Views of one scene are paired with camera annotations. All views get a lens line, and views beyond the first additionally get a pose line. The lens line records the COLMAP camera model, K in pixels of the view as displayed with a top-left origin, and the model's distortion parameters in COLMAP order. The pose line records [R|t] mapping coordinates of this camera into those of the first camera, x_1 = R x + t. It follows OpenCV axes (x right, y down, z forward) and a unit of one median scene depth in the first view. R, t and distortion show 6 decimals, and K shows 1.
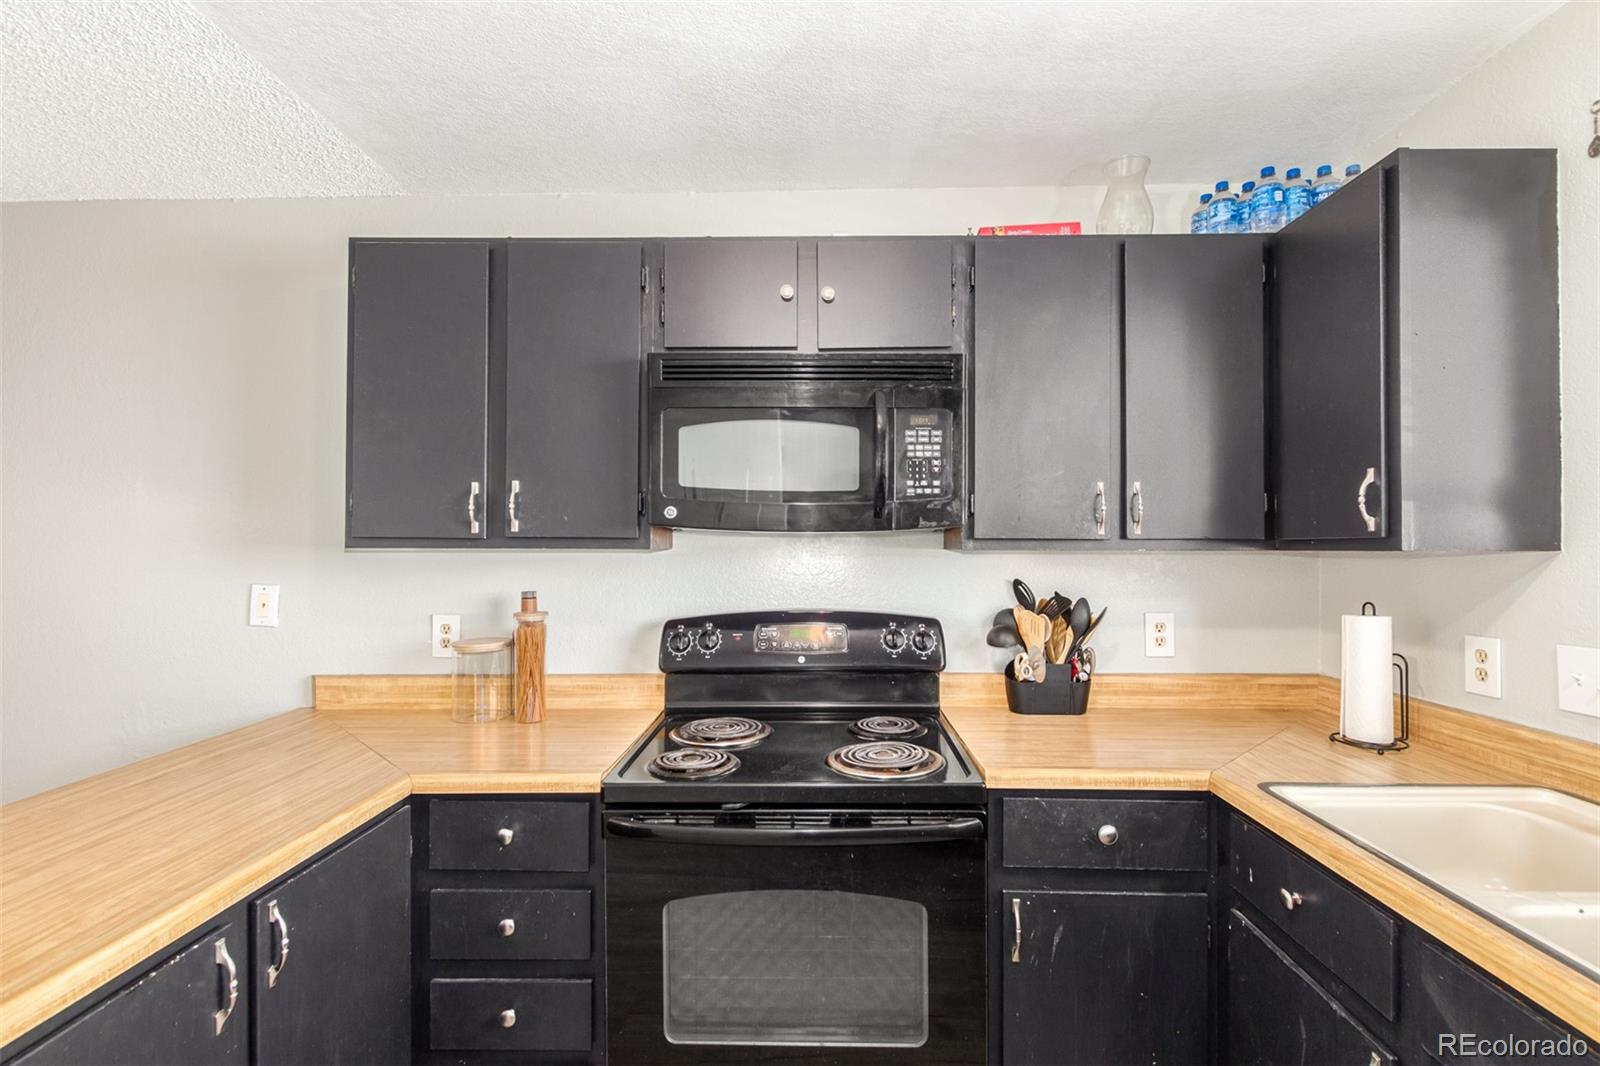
lens RADIAL K [[734.0, 0, 815.2], [0, 734.0, 538.5], [0, 0, 1]] dist [0.007555, -0.004798]
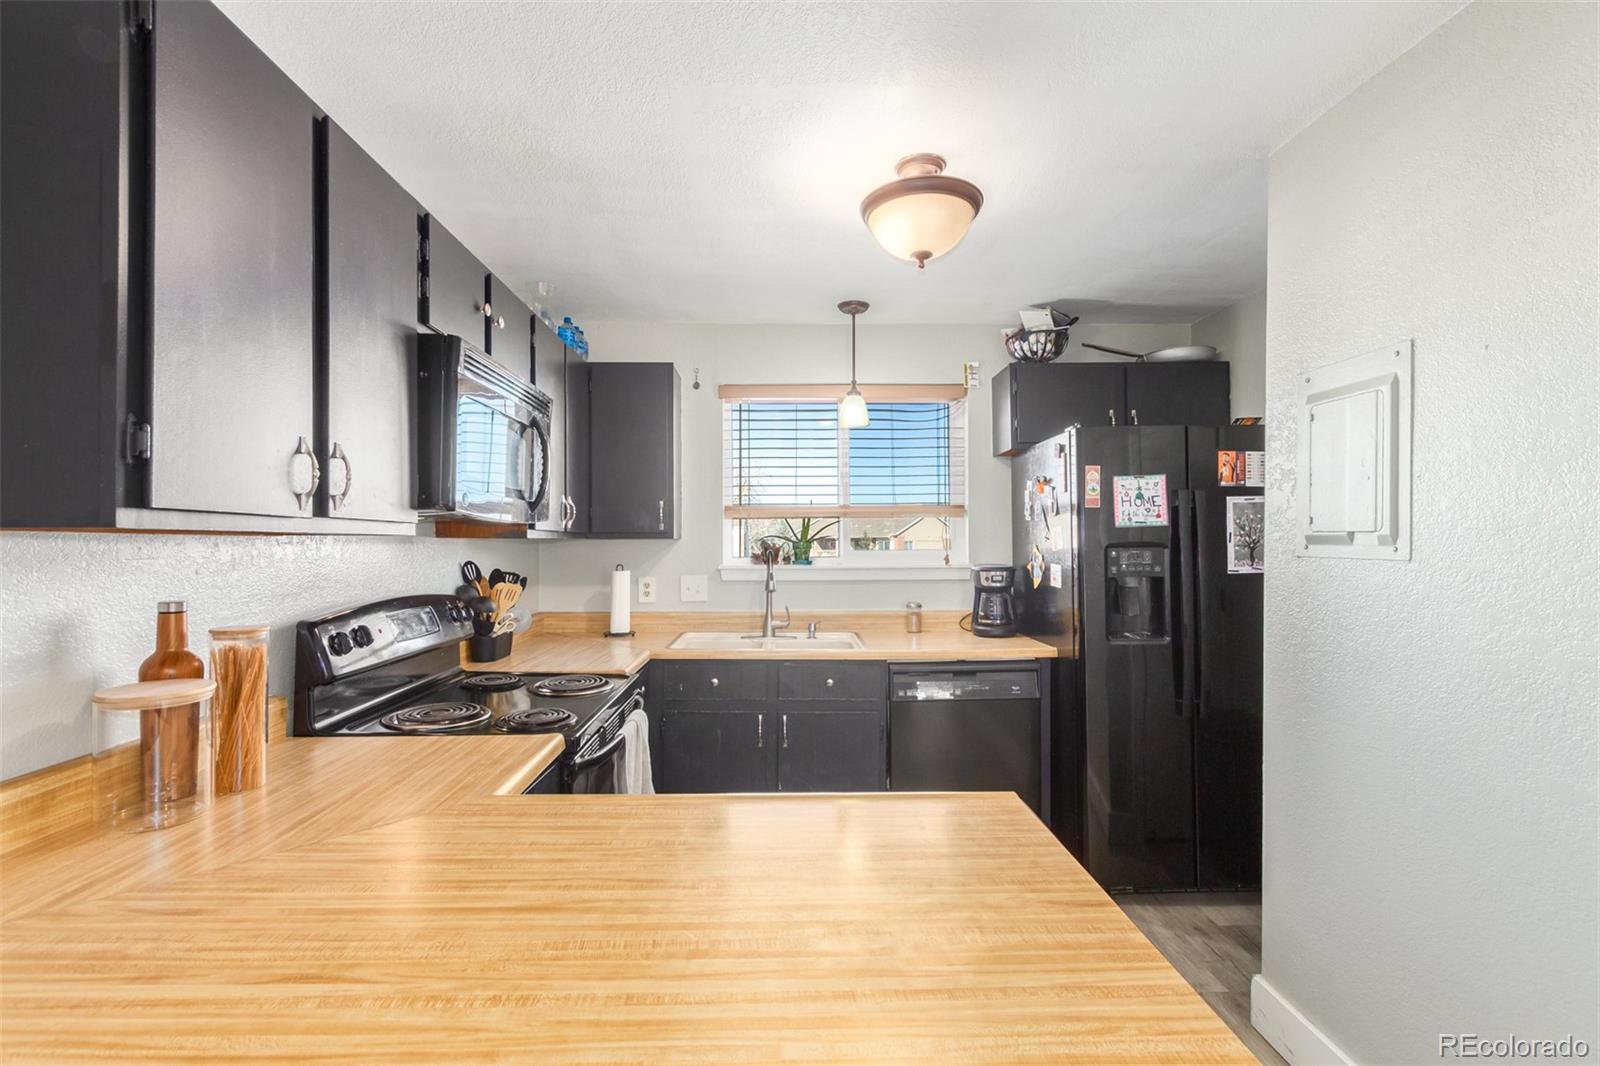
lens RADIAL K [[734.0, 0, 789.6], [0, 734.0, 526.8], [0, 0, 1]] dist [0.007555, -0.004798]
pose [[-0.037247, 0.019571, 0.999114, -1.171419], [-0.012447, 0.999722, -0.020047, 0.017395], [-0.999229, -0.013182, -0.036993, 0.565030]]
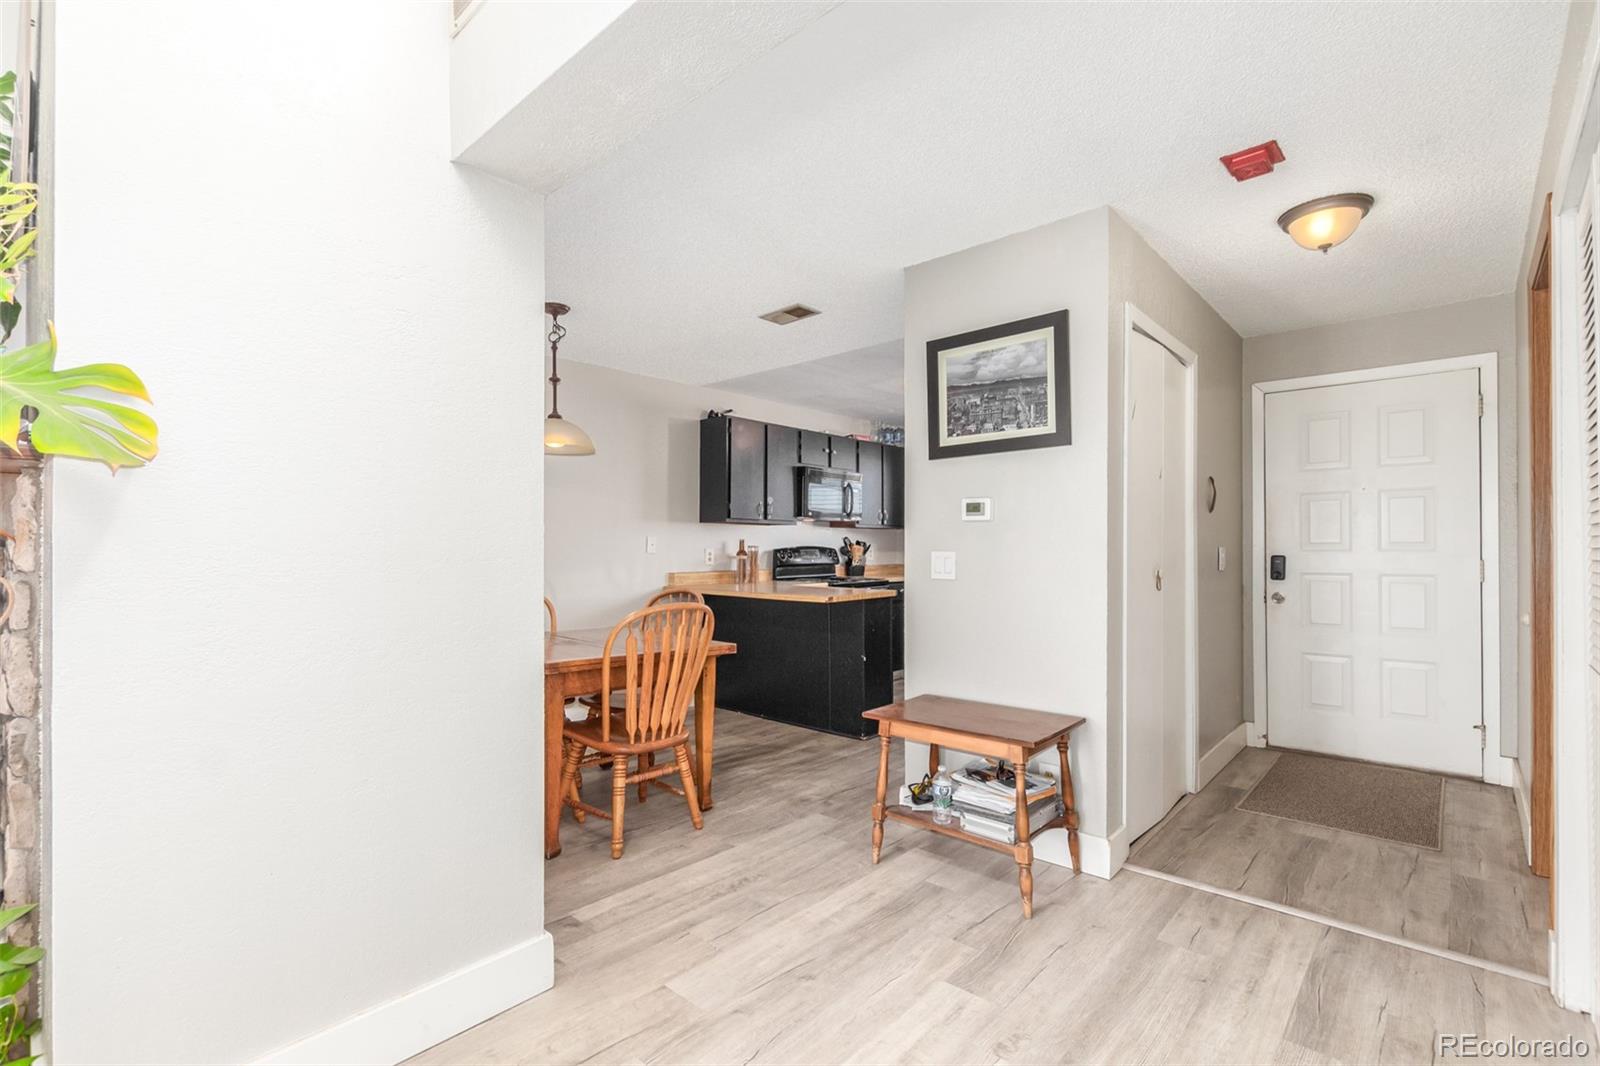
lens RADIAL K [[734.0, 0, 811.9], [0, 734.0, 545.0], [0, 0, 1]] dist [0.007555, -0.004798]
pose [[0.646739, 0.002553, 0.762707, -2.654974], [-0.007121, 0.999971, 0.002692, 0.096314], [-0.762678, -0.007172, 0.646738, -1.144194]]
